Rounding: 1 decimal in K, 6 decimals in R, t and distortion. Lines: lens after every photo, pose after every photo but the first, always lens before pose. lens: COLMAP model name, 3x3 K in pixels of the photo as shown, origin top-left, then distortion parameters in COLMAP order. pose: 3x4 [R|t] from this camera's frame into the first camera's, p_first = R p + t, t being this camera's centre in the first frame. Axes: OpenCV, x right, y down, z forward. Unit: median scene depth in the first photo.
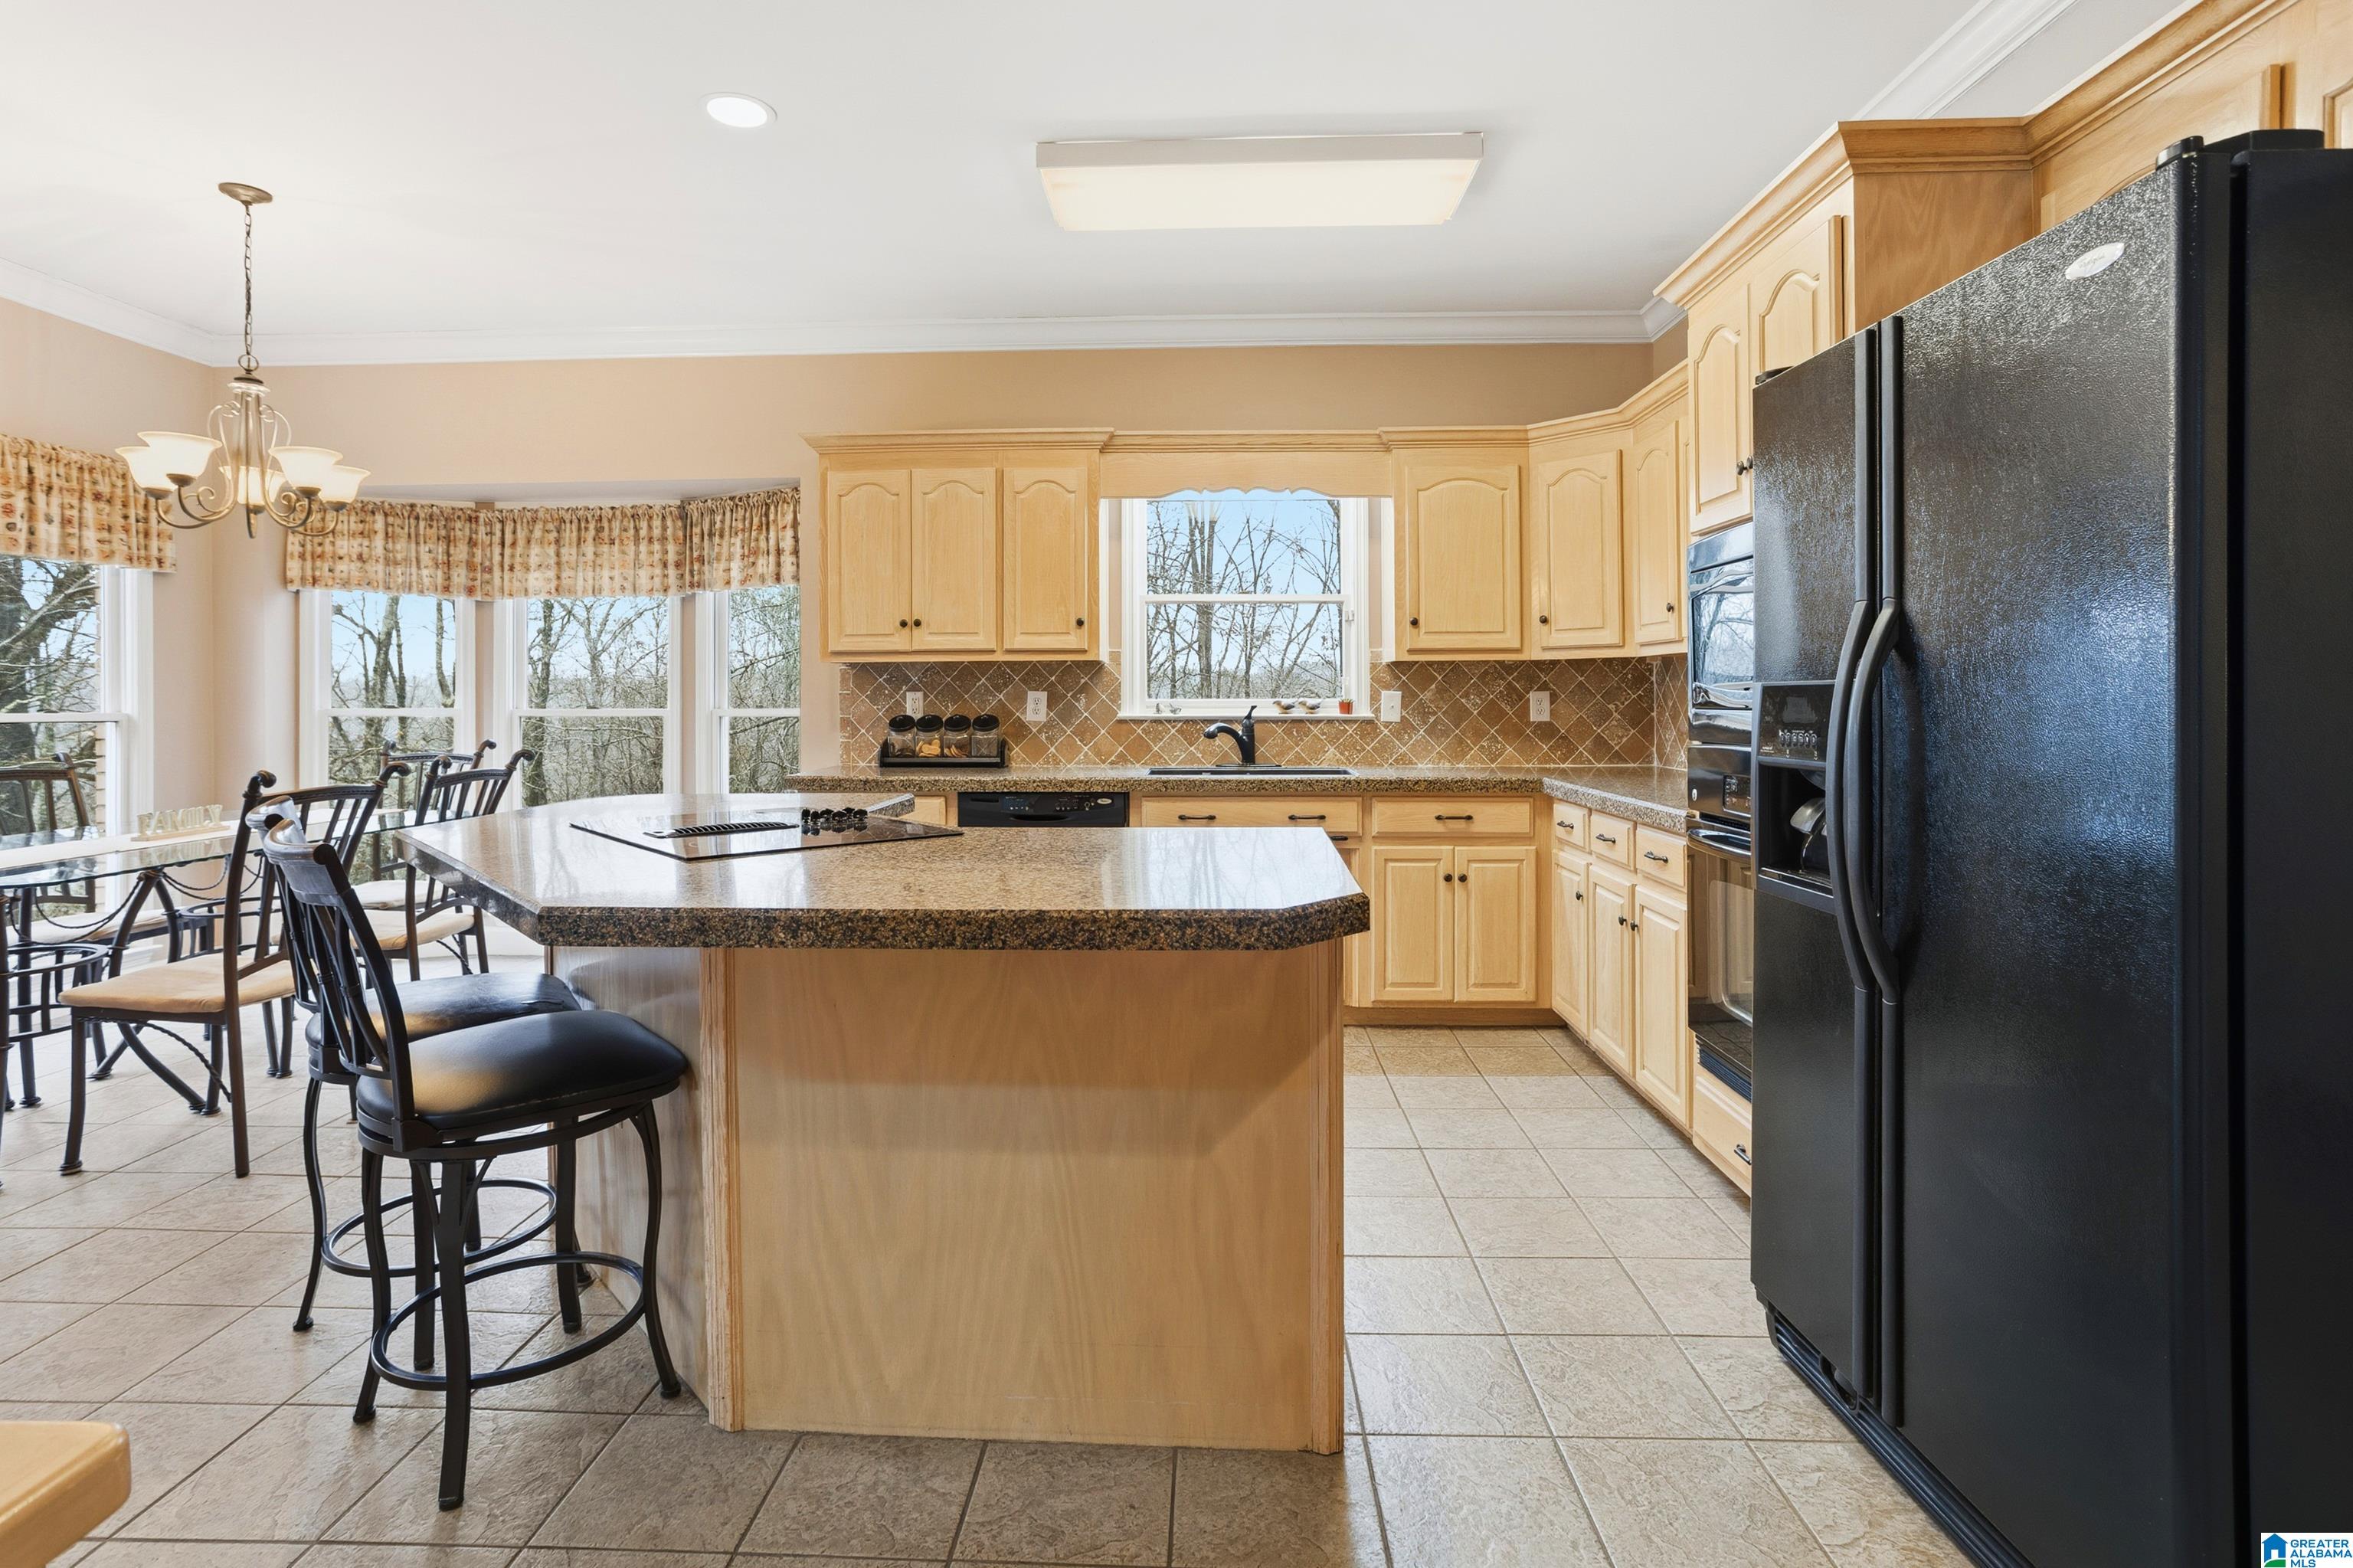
lens RADIAL K [[1155.1, 0, 1147.5], [0, 1155.1, 707.1], [0, 0, 1]] dist [-0.030633, 0.019246]
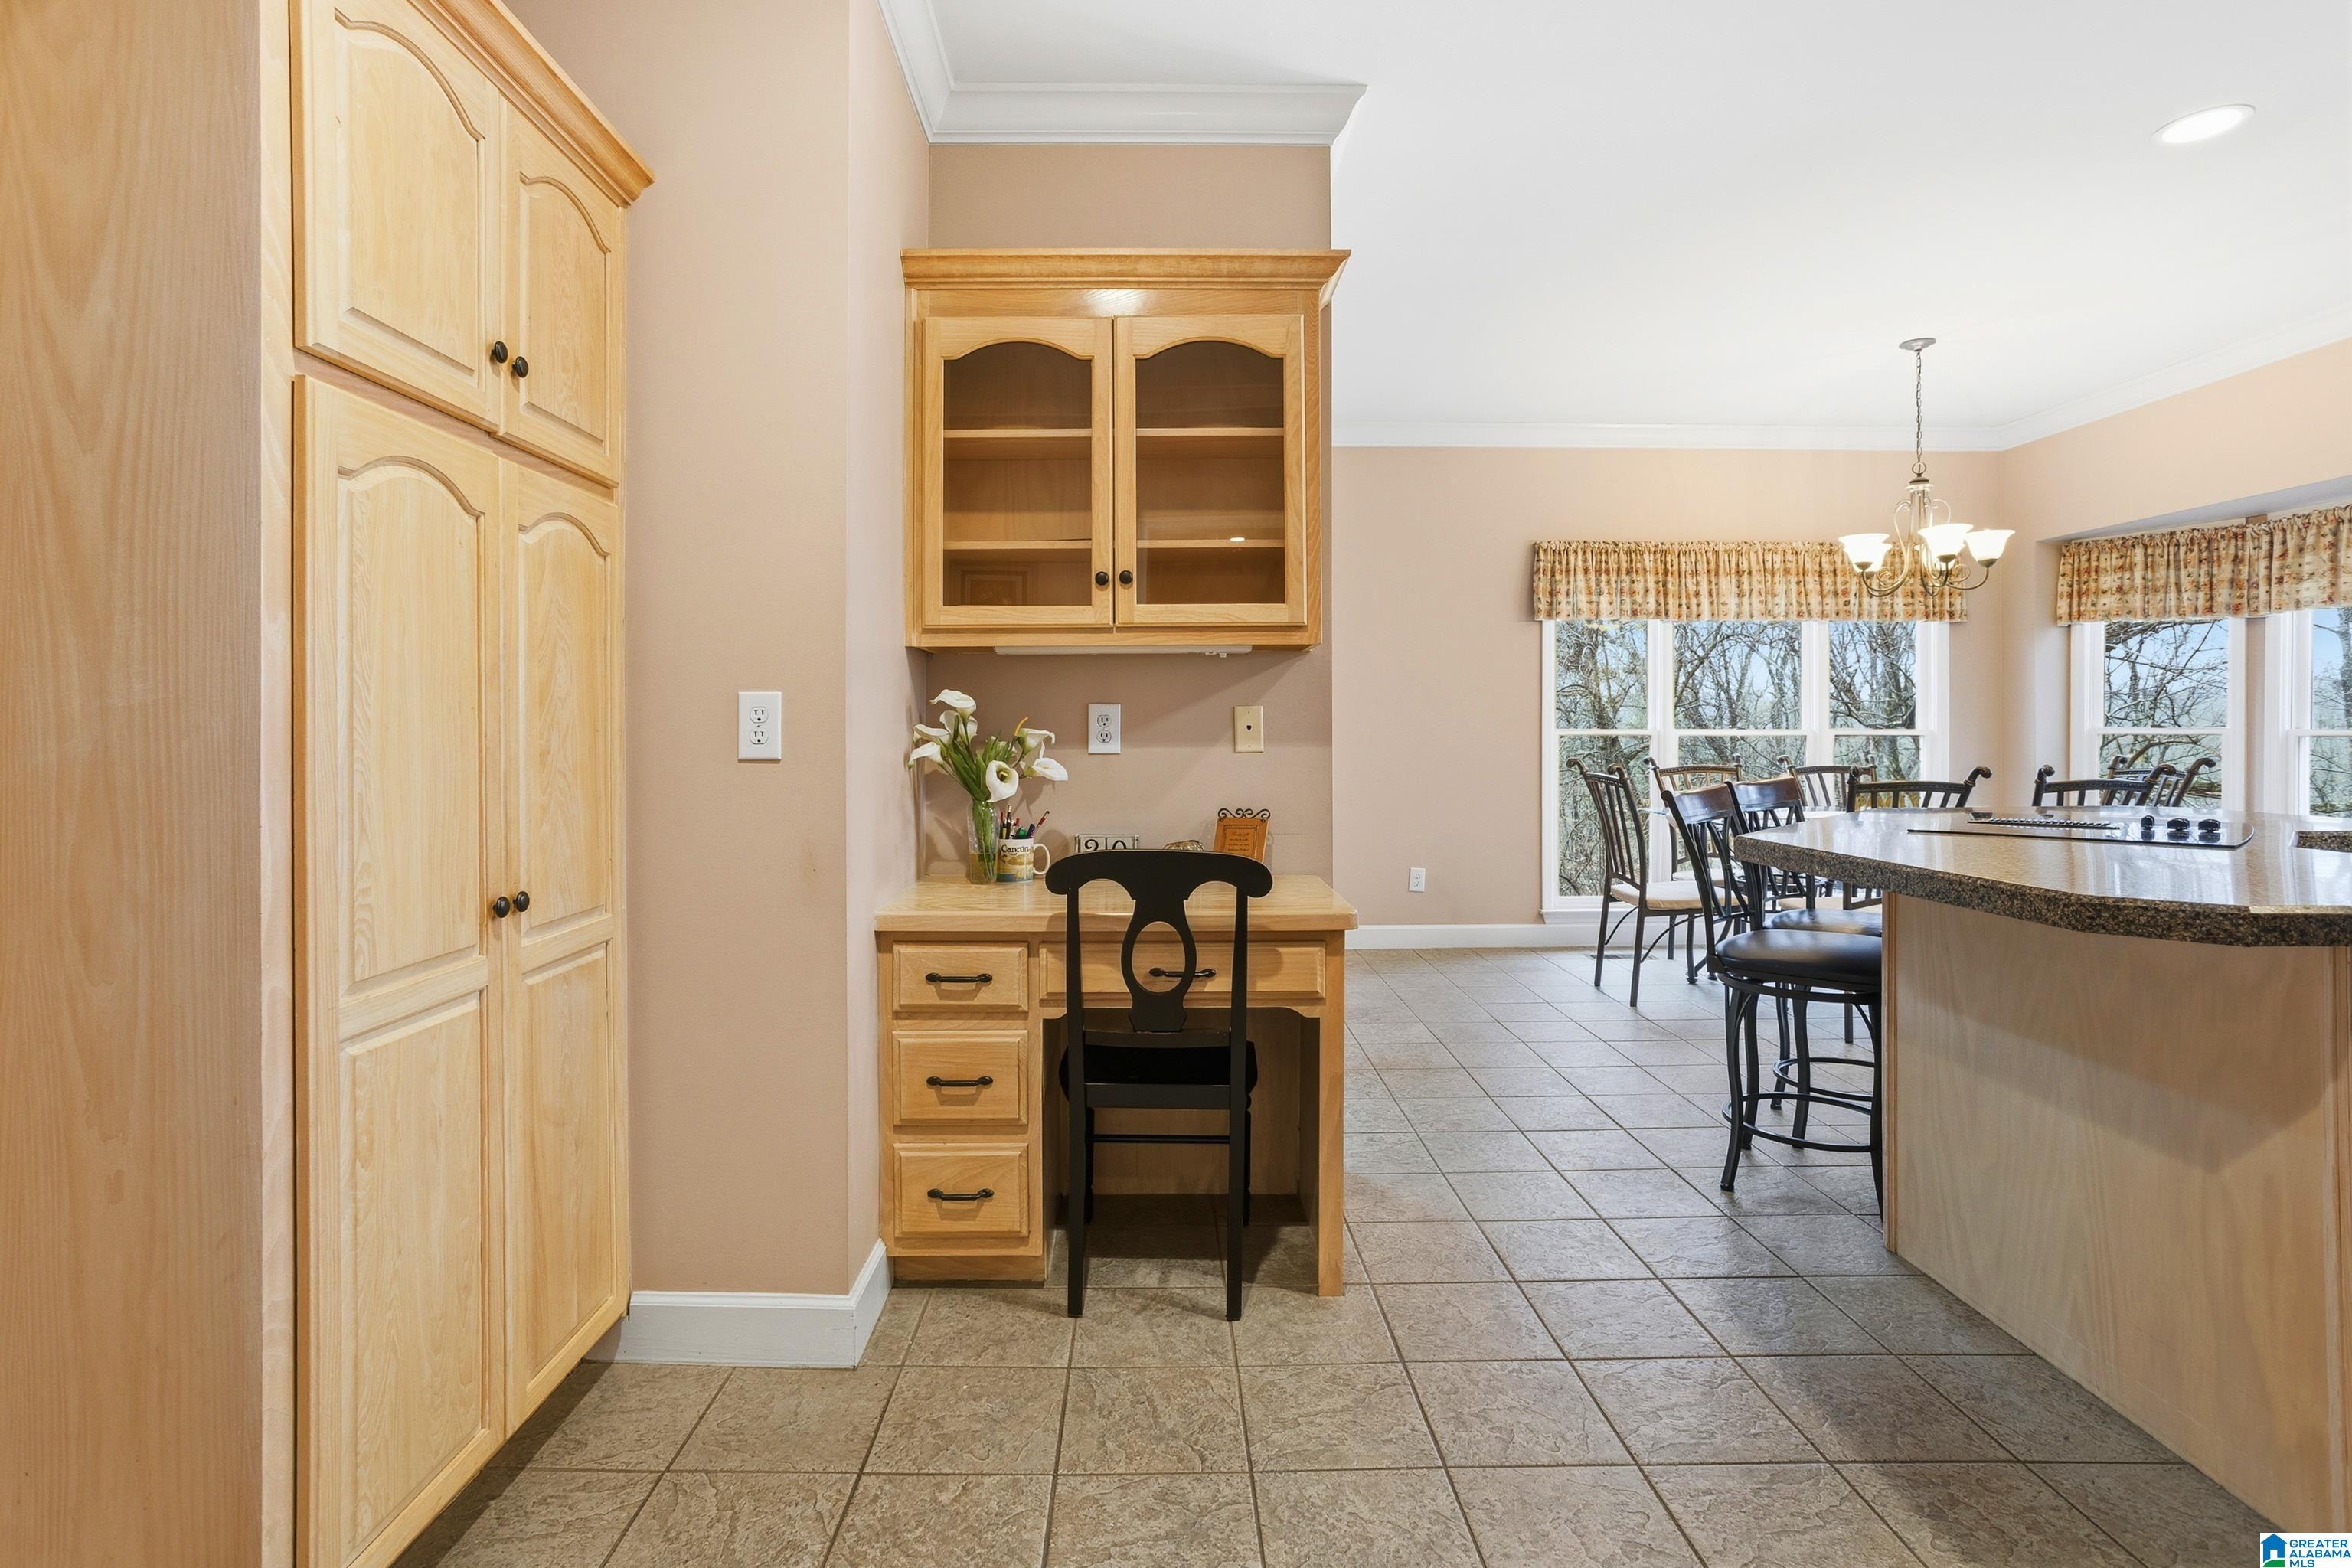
lens RADIAL K [[1154.6, 0, 1167.4], [0, 1154.6, 695.5], [0, 0, 1]] dist [-0.030633, 0.019246]
pose [[0.070039, -0.027127, -0.997175, 0.360744], [-0.006846, 0.999594, -0.027674, 0.007154], [0.997521, 0.008765, 0.069825, 0.017720]]
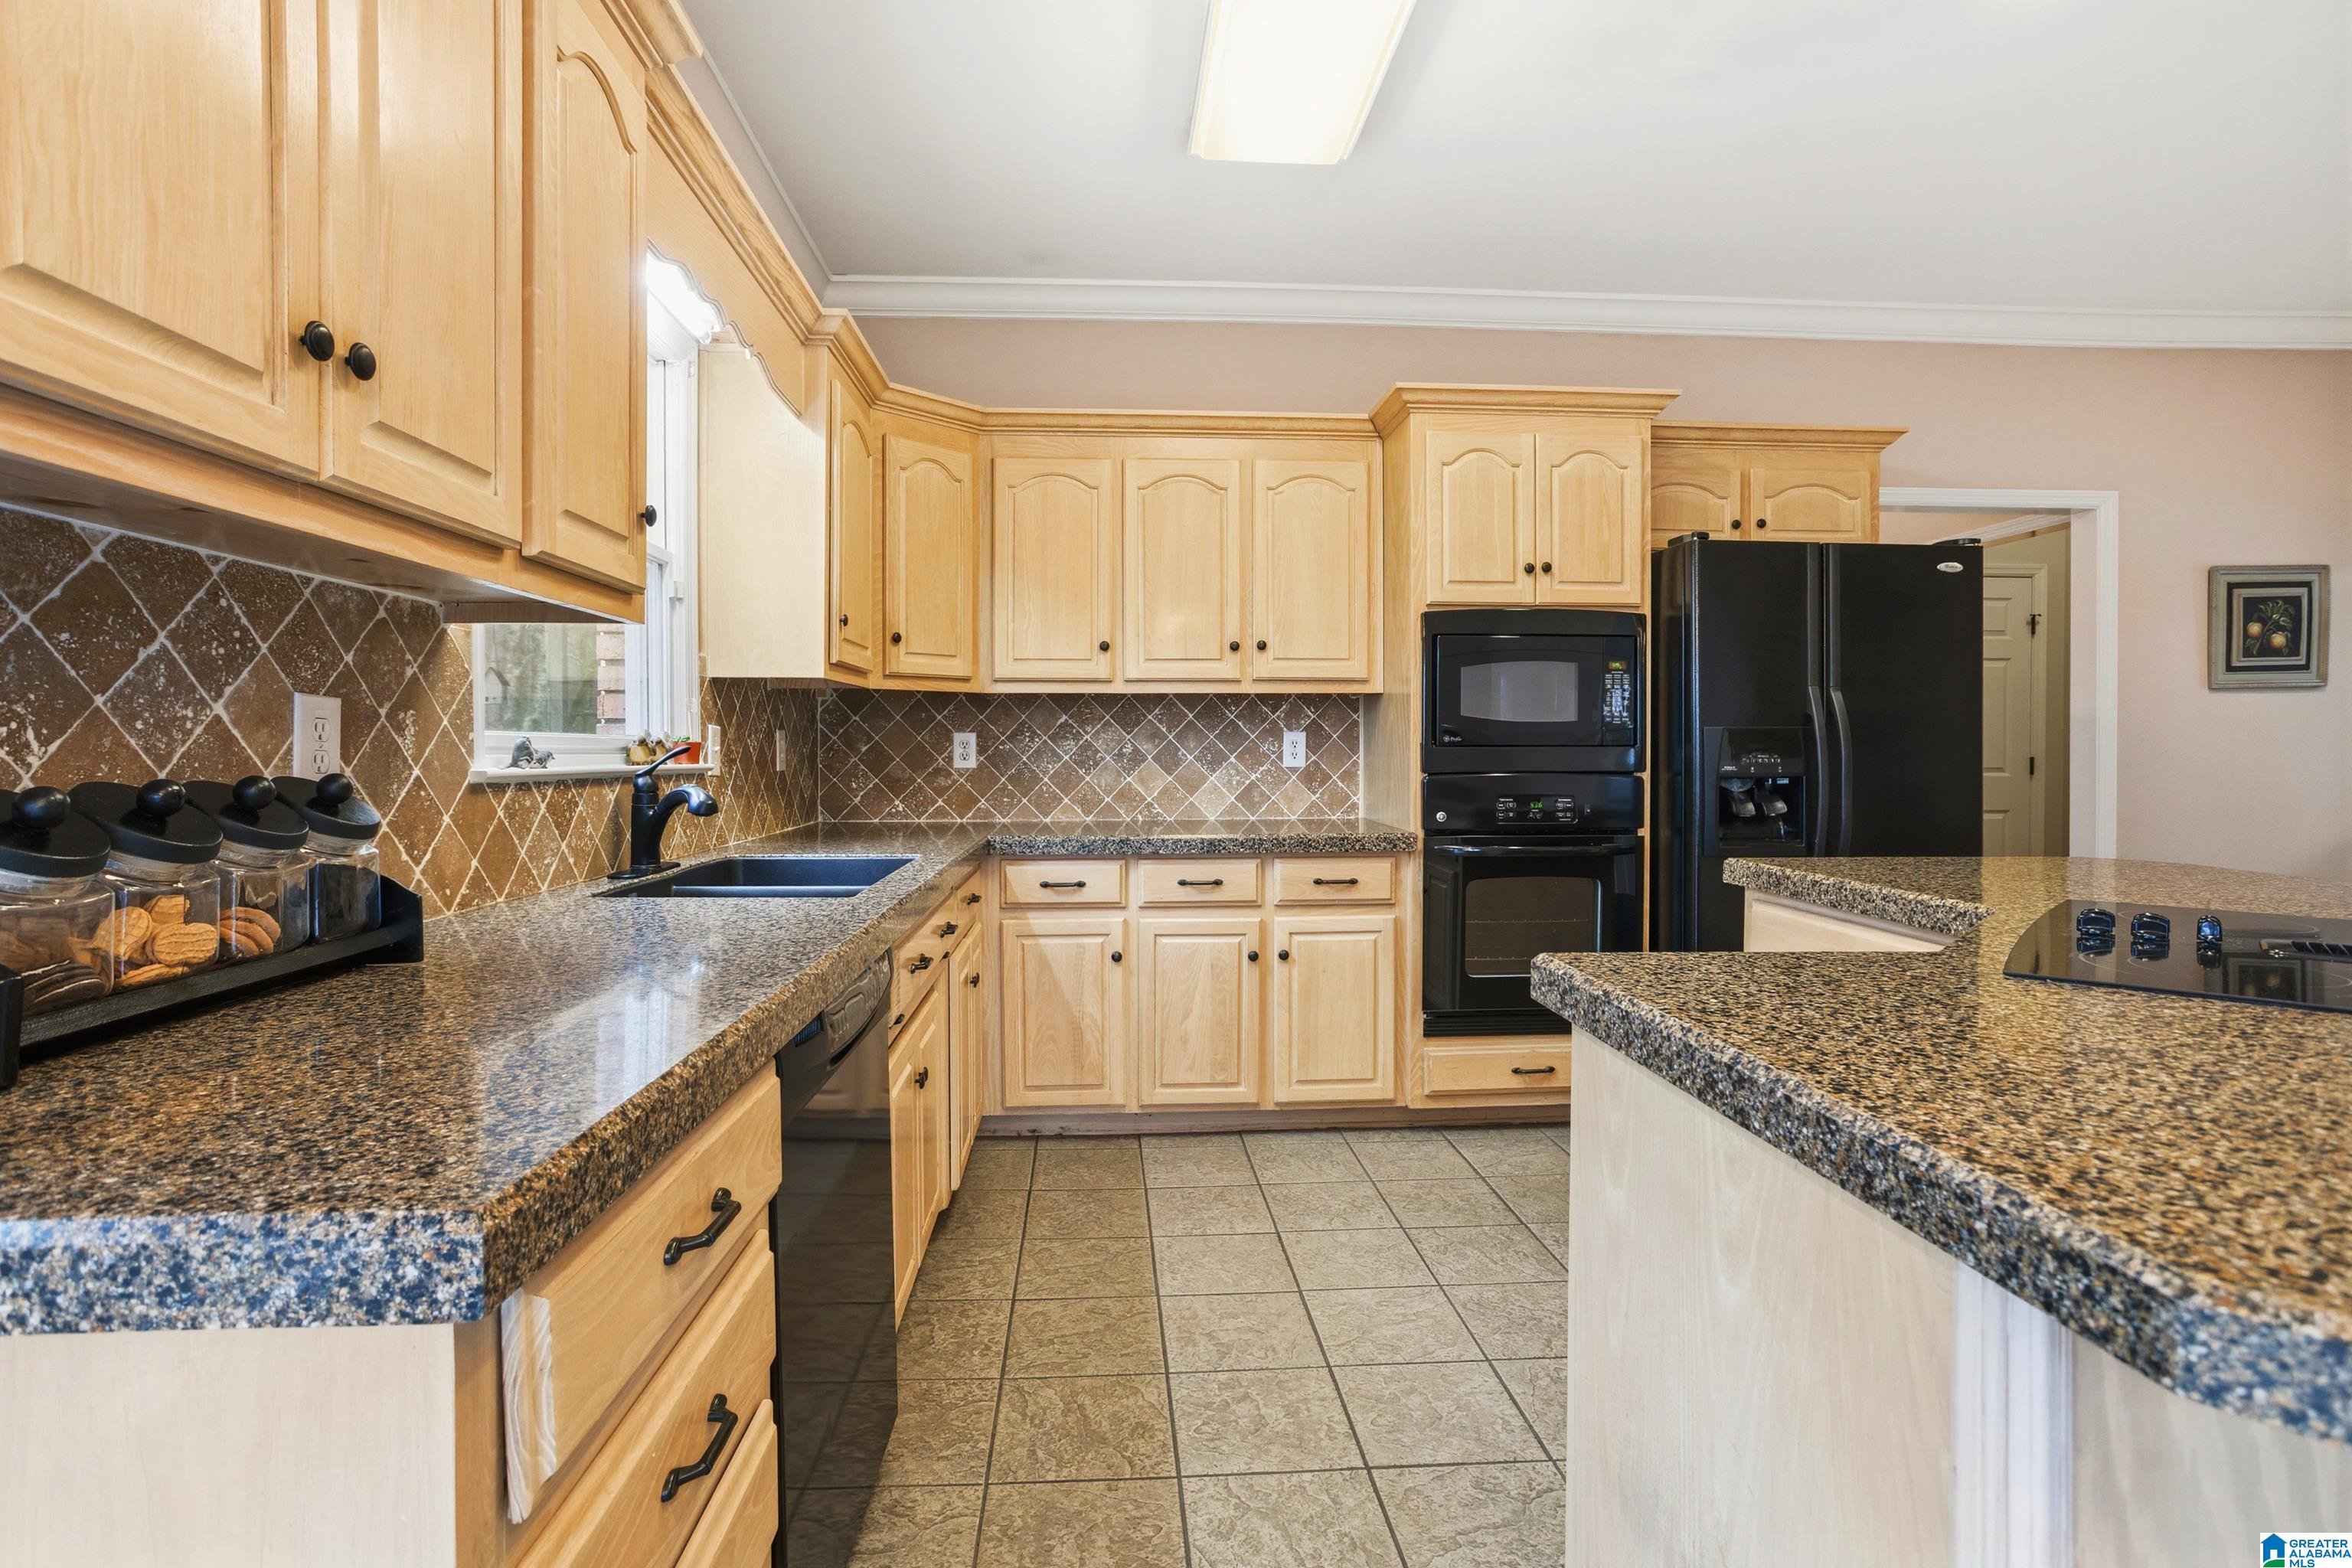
lens RADIAL K [[1154.6, 0, 1171.1], [0, 1154.6, 766.6], [0, 0, 1]] dist [-0.030633, 0.019246]
pose [[-0.112775, -0.011039, 0.993559, -0.417426], [0.008670, 0.999889, 0.012093, 0.002993], [-0.993583, 0.009978, -0.112667, 0.829263]]
